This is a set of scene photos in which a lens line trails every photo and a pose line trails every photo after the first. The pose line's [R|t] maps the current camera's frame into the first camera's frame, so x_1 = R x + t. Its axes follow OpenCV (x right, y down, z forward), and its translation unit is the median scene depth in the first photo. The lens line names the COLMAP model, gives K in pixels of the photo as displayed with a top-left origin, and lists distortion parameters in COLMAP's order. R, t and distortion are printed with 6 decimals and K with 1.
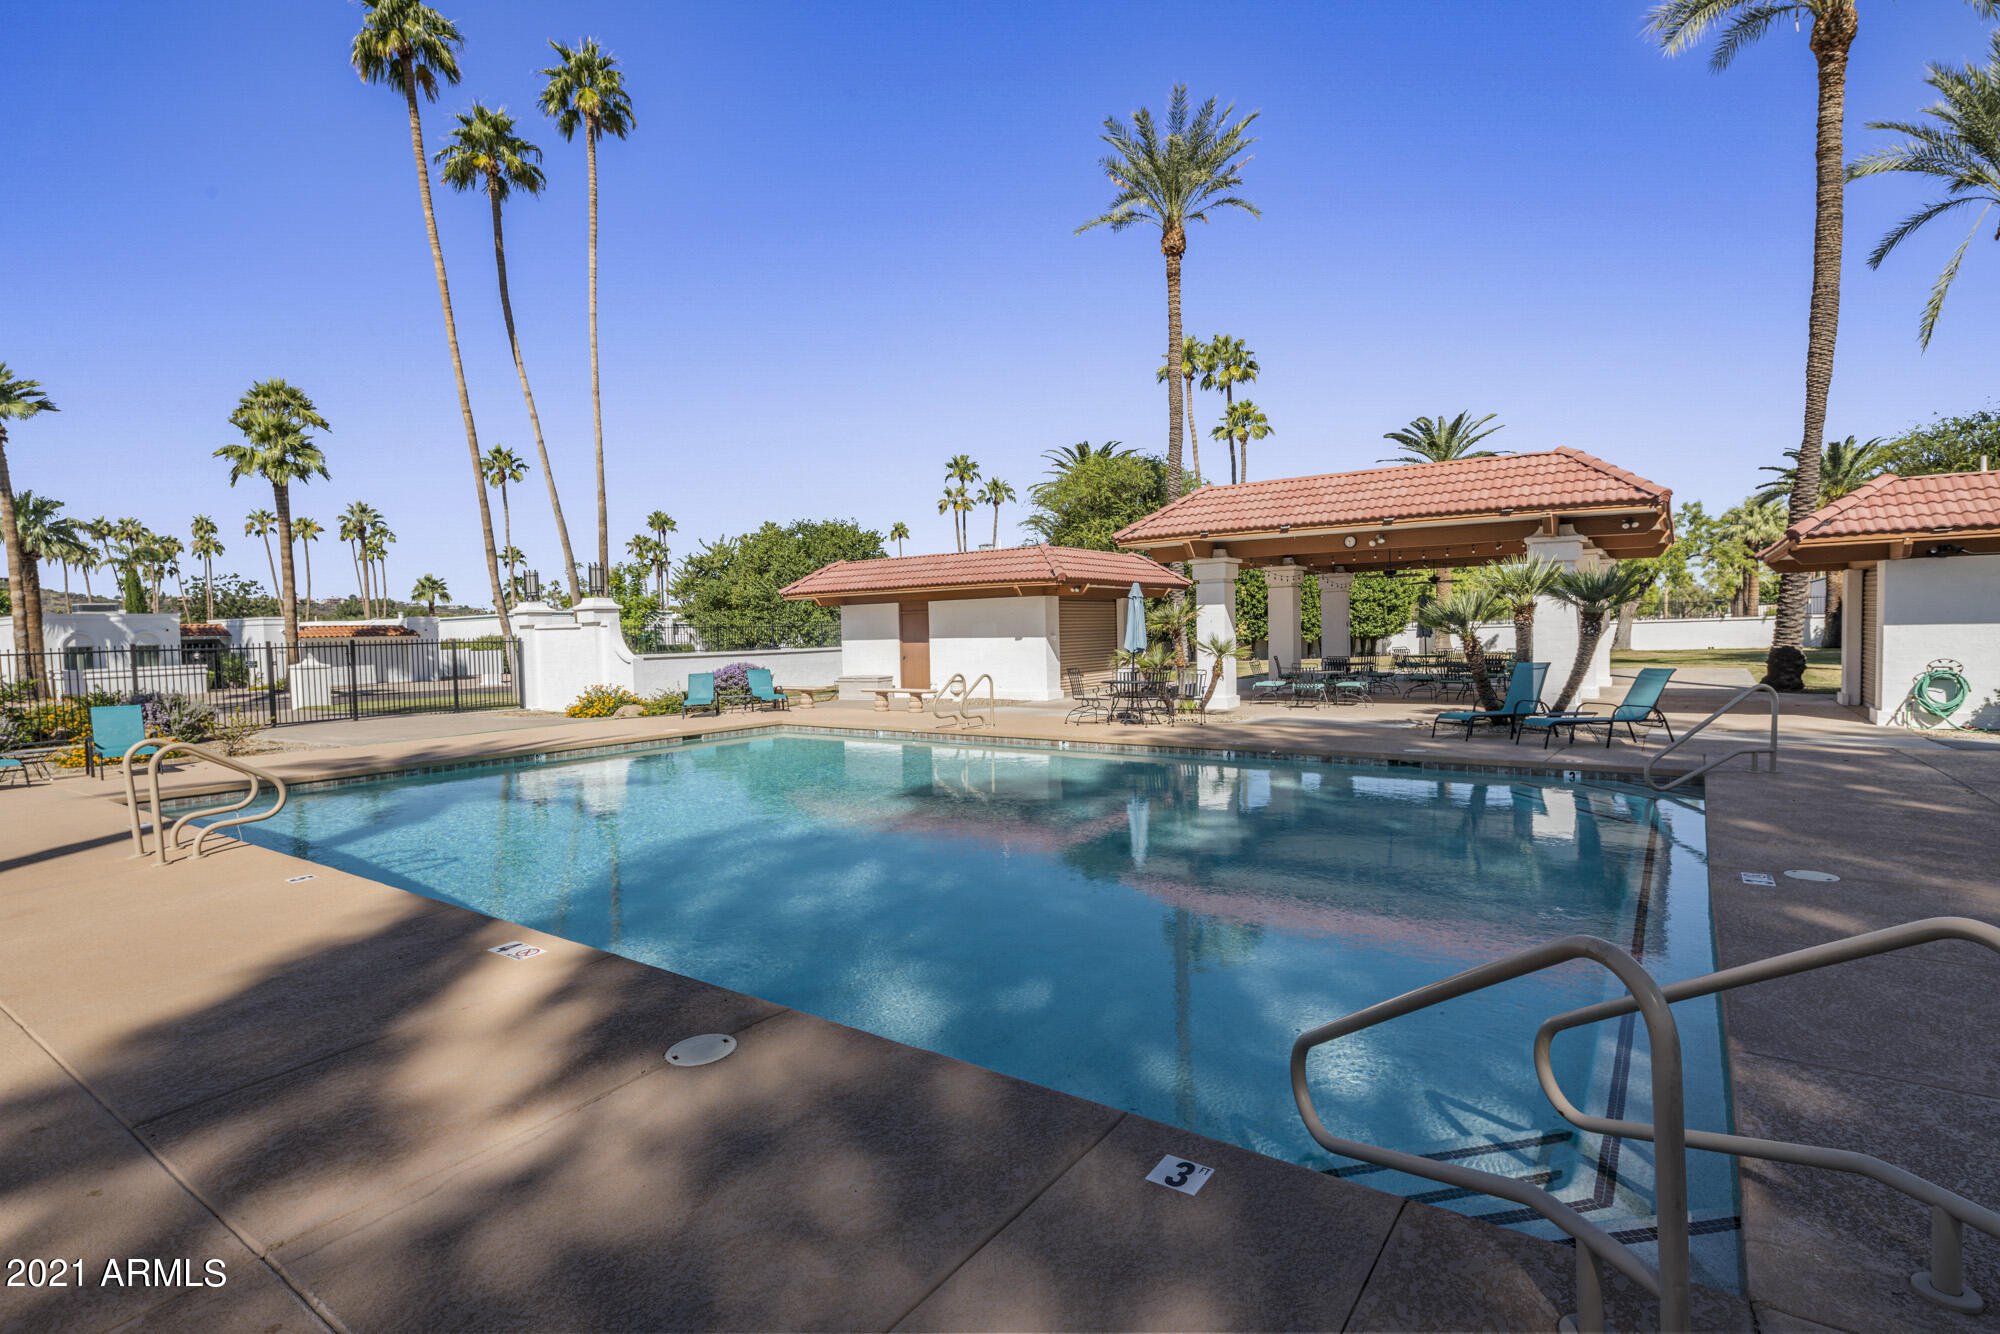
lens RADIAL K [[971.7, 0, 997.1], [0, 971.7, 645.4], [0, 0, 1]] dist [-0.004436, -0.001116]
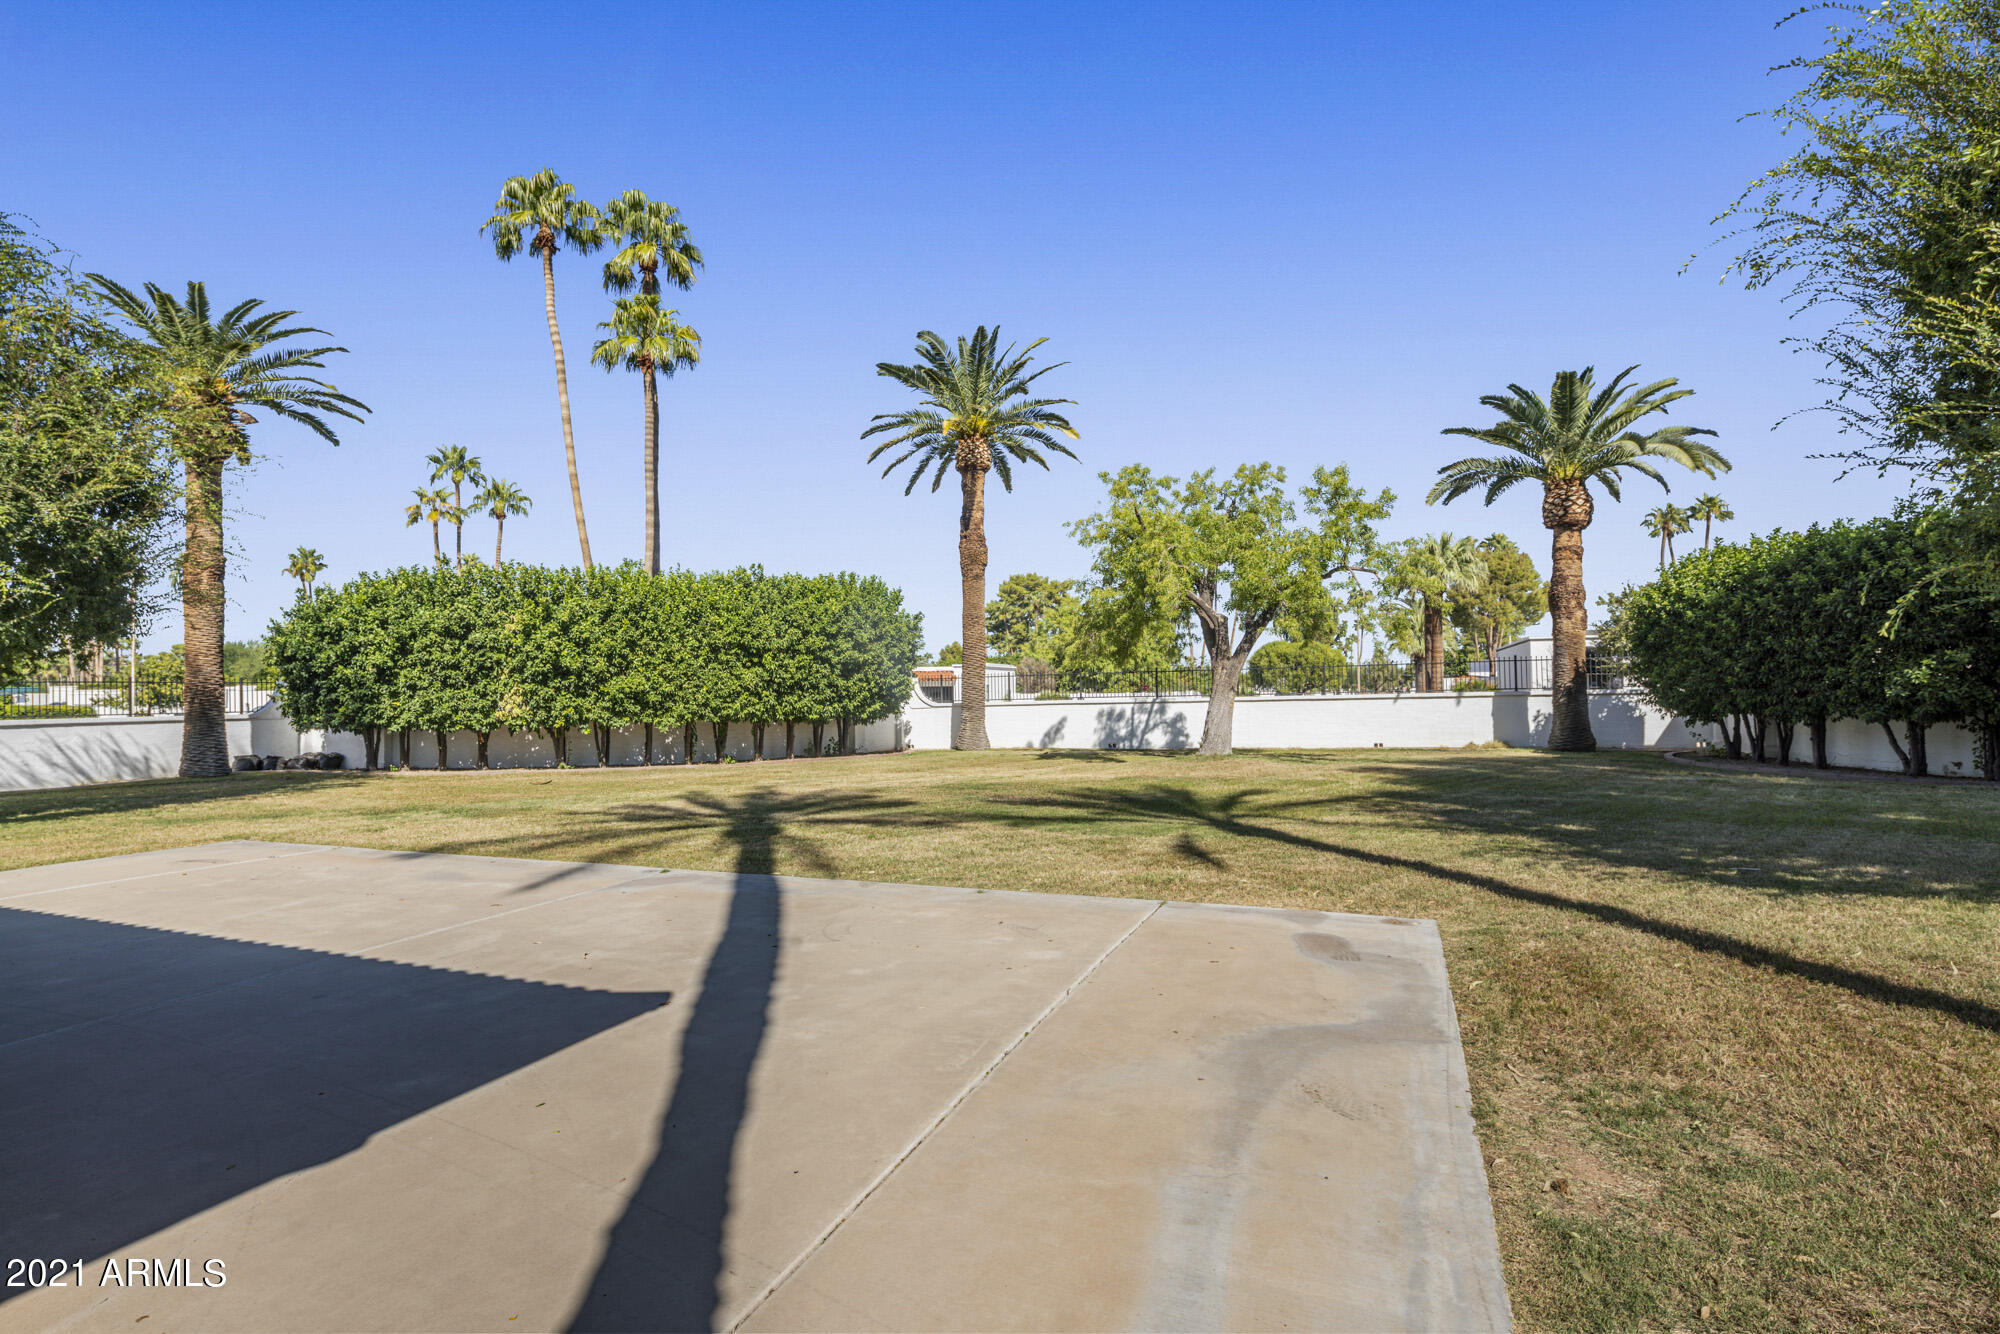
lens RADIAL K [[972.3, 0, 979.9], [0, 972.3, 612.4], [0, 0, 1]] dist [0.000276, -0.000759]
pose [[0.974676, 0.032508, 0.221245, 0.335637], [-0.009980, 0.994715, -0.102187, -0.013375], [-0.223398, 0.097391, 0.969850, 0.434657]]
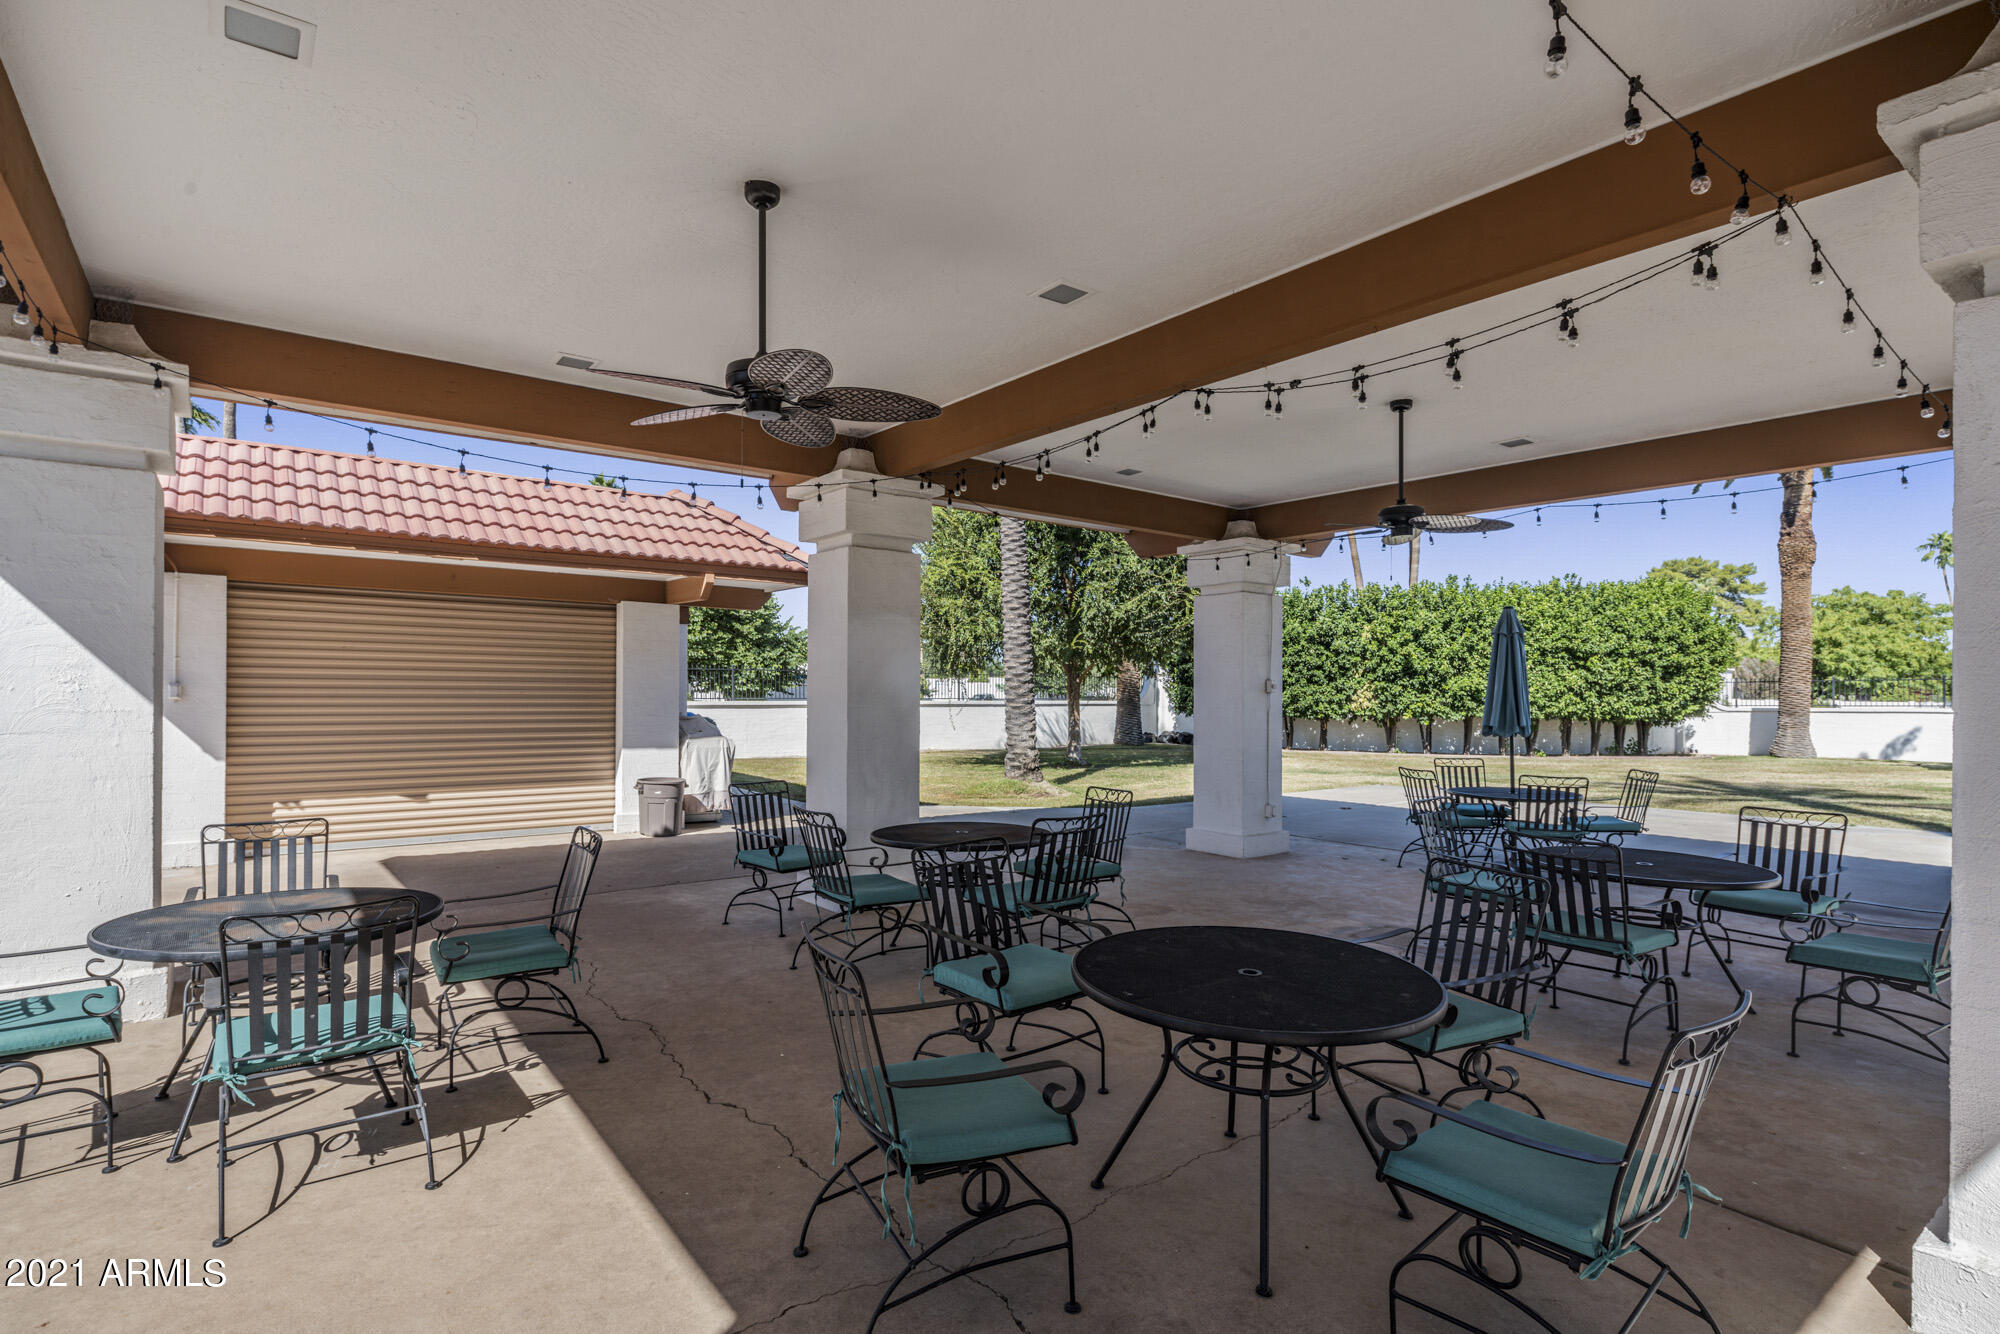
lens RADIAL K [[971.7, 0, 997.1], [0, 971.7, 645.4], [0, 0, 1]] dist [-0.004436, -0.001116]
pose [[0.947628, 0.020086, -0.318744, 0.206358], [-0.039078, 0.997814, -0.053300, -0.007514], [0.316976, 0.062965, 0.946341, 0.337859]]
